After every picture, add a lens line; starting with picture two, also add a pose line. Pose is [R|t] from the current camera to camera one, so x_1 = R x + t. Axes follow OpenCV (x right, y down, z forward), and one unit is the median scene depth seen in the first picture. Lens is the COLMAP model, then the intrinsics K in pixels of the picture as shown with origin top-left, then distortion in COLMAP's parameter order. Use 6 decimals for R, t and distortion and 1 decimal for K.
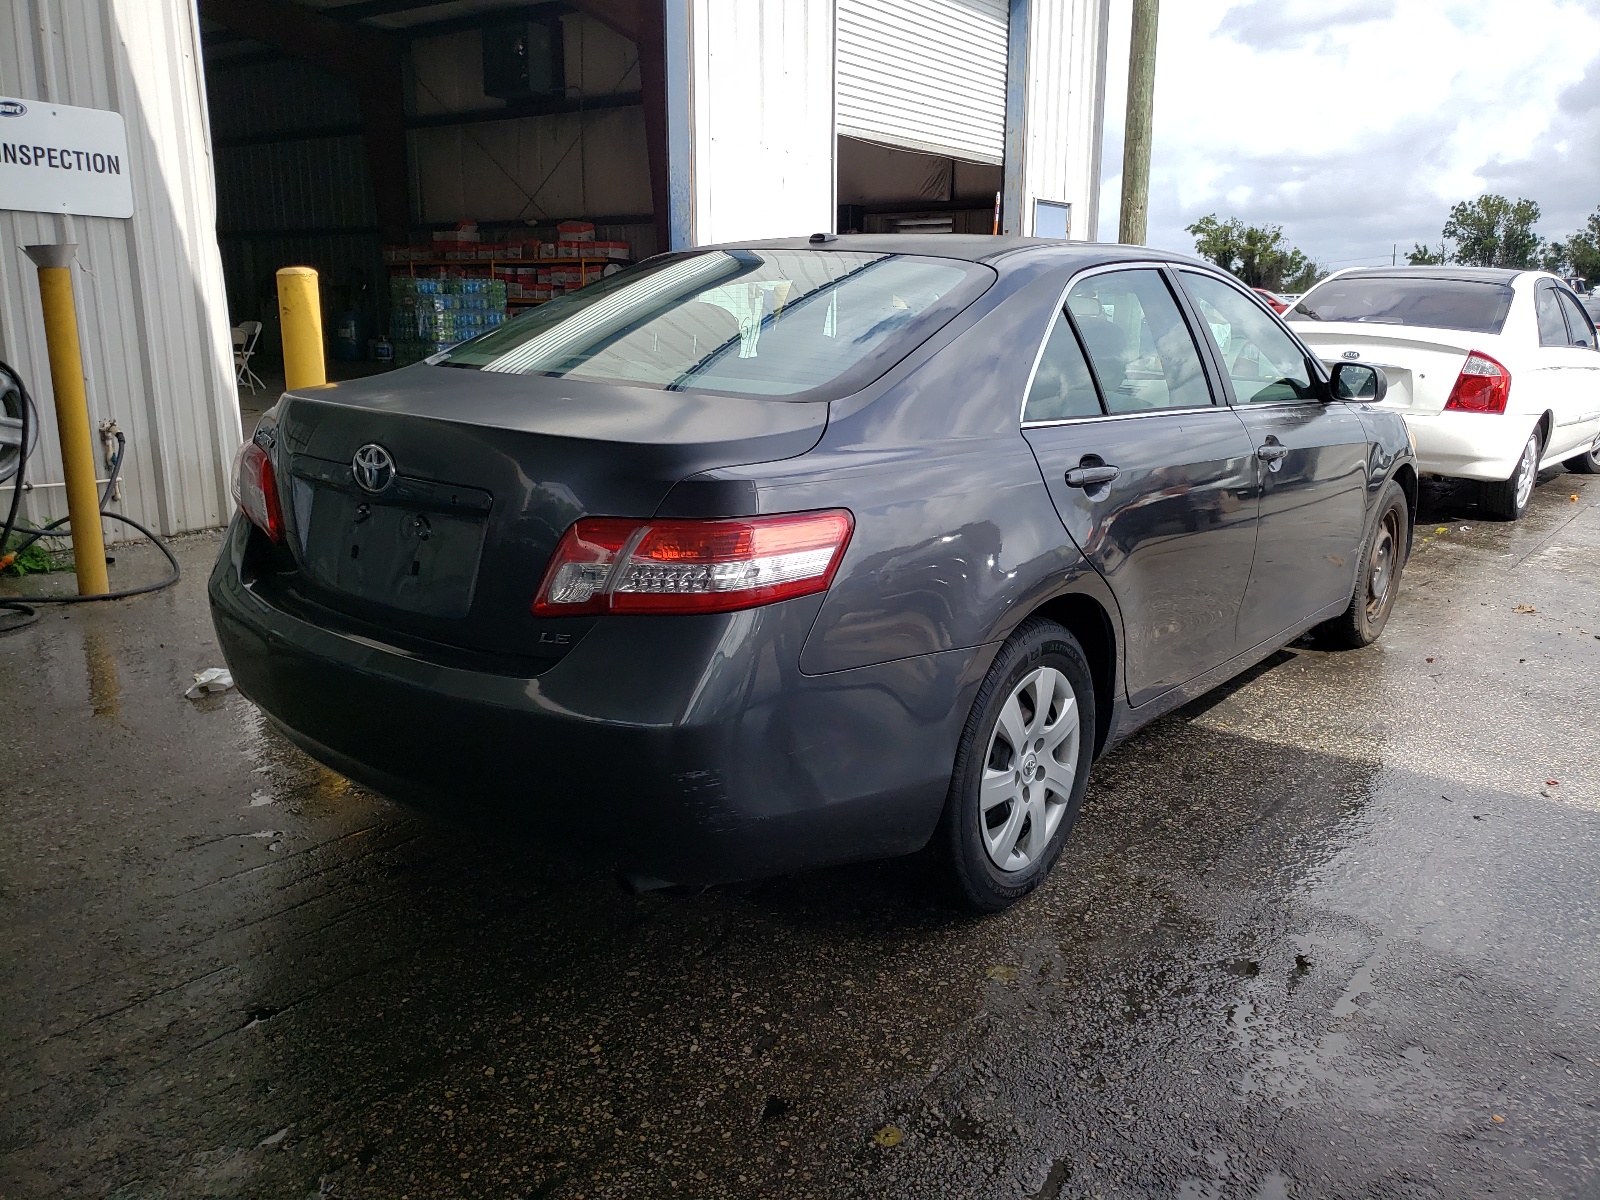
lens RADIAL K [[1213.9, 0, 825.3], [0, 1213.9, 598.4], [0, 0, 1]] dist [-0.002581, 0.007819]
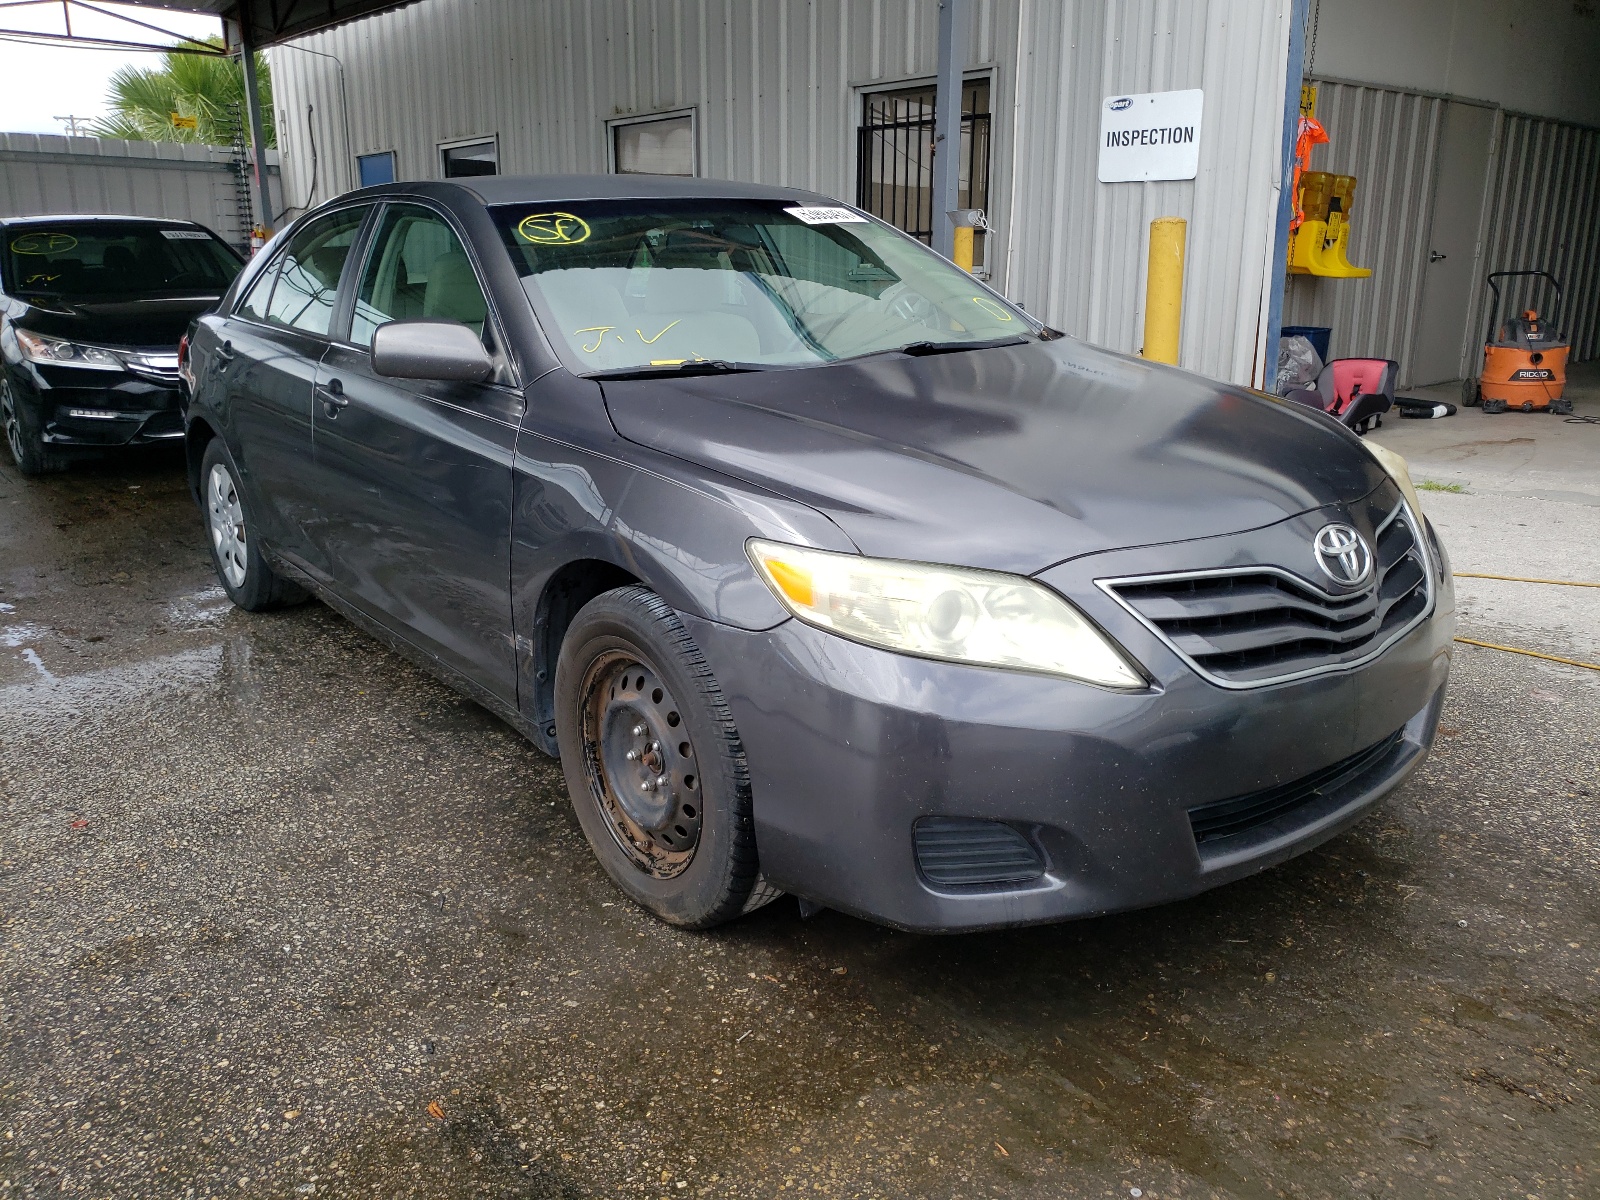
lens RADIAL K [[1213.9, 0, 825.3], [0, 1213.9, 598.4], [0, 0, 1]] dist [-0.002581, 0.007819]
pose [[-0.193297, 0.267114, -0.944080, 0.795154], [-0.230168, 0.923030, 0.308284, -0.234869], [0.953761, 0.276887, -0.116938, 0.984894]]
